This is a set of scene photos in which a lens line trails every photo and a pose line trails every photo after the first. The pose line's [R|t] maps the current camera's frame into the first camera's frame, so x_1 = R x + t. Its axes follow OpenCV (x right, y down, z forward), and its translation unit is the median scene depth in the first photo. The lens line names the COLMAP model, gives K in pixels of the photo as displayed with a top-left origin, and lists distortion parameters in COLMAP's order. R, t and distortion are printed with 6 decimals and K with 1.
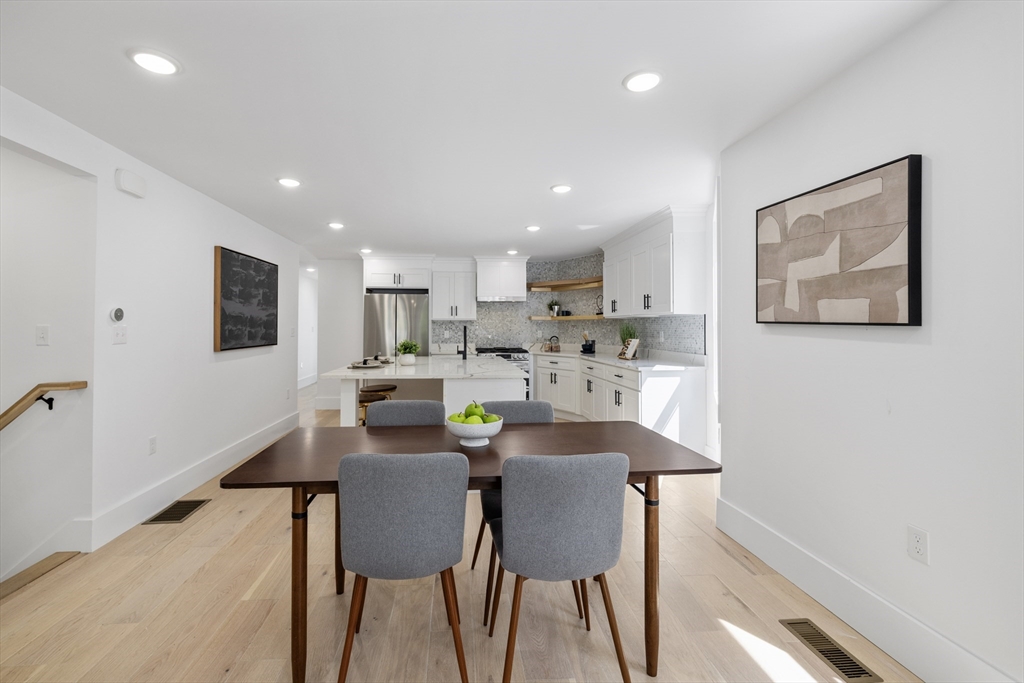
lens RADIAL K [[438.9, 0, 483.5], [0, 438.9, 320.9], [0, 0, 1]] dist [-0.001036, -0.000162]
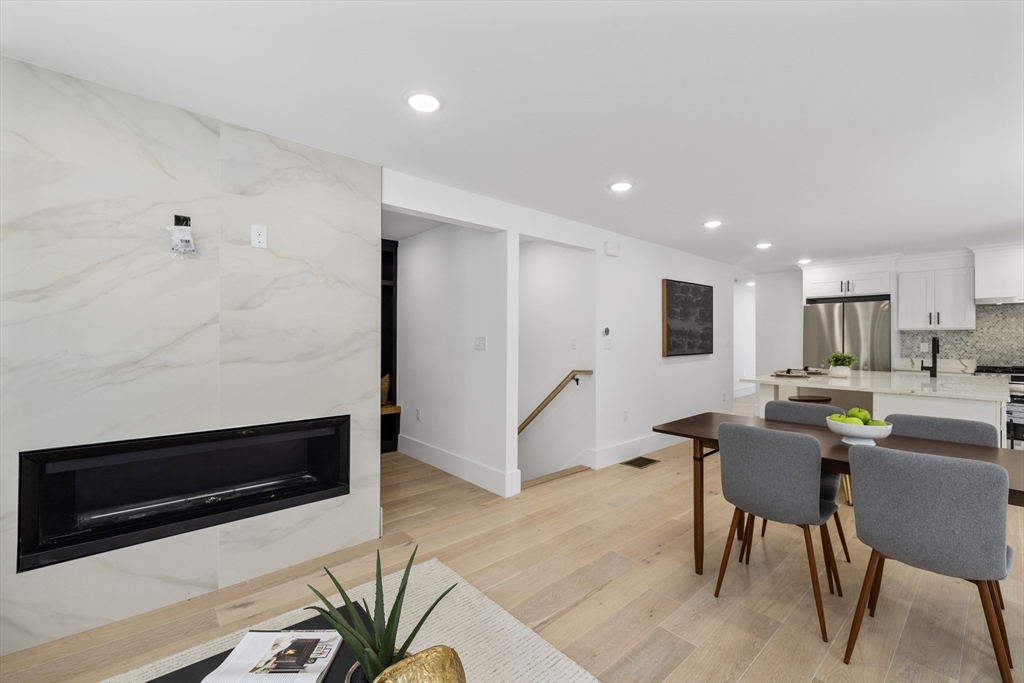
lens RADIAL K [[426.8, 0, 508.6], [0, 426.8, 336.3], [0, 0, 1]] dist [-0.001671, -0.000343]
pose [[0.602874, -0.004147, -0.797826, 0.143400], [0.011973, 0.999921, 0.003849, -0.004046], [0.797746, -0.011873, 0.602876, -0.167009]]
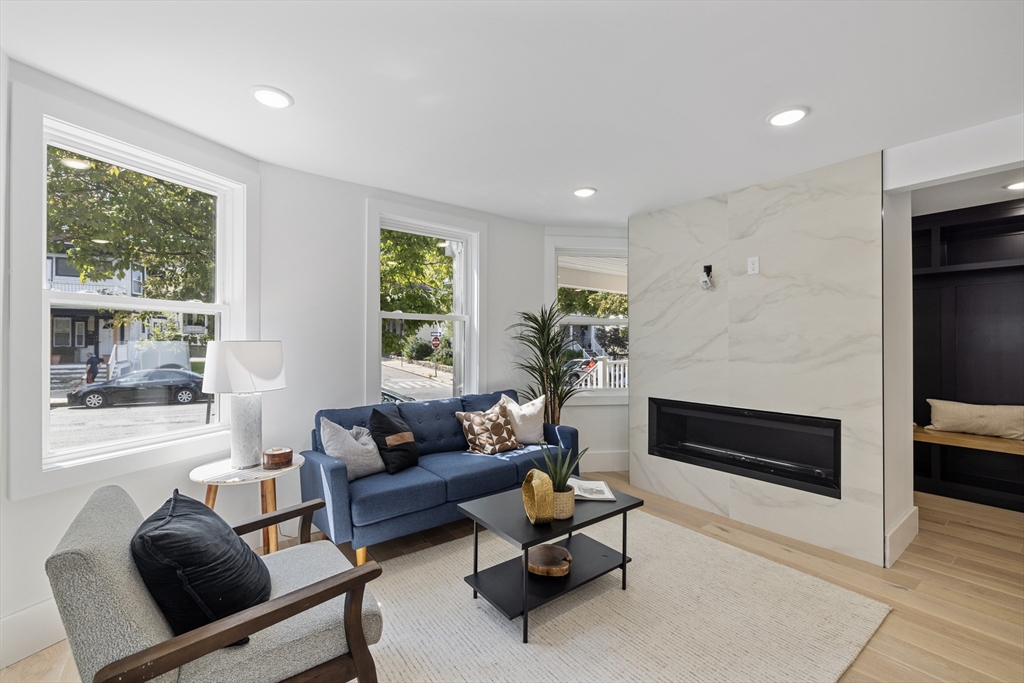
lens RADIAL K [[432.2, 0, 510.7], [0, 432.2, 339.0], [0, 0, 1]] dist [0.000924, -0.000112]
pose [[-0.834339, -0.010077, -0.551160, 0.253079], [0.004747, 0.999664, -0.025464, 0.006350], [0.551231, -0.023862, -0.834011, 0.284474]]
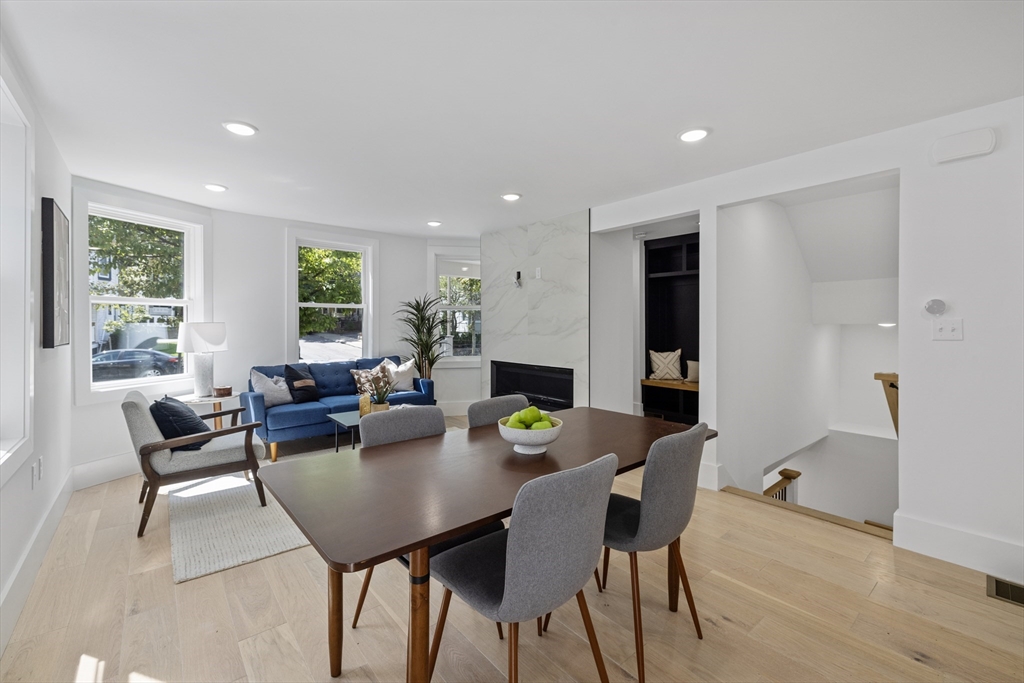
lens RADIAL K [[440.1, 0, 509.6], [0, 440.1, 324.2], [0, 0, 1]] dist [-0.000169, 0.000047]
pose [[-0.811482, -0.001403, -0.584376, 0.248548], [0.008942, 0.999850, -0.014817, 0.016653], [0.584309, -0.017249, -0.811348, 0.791993]]
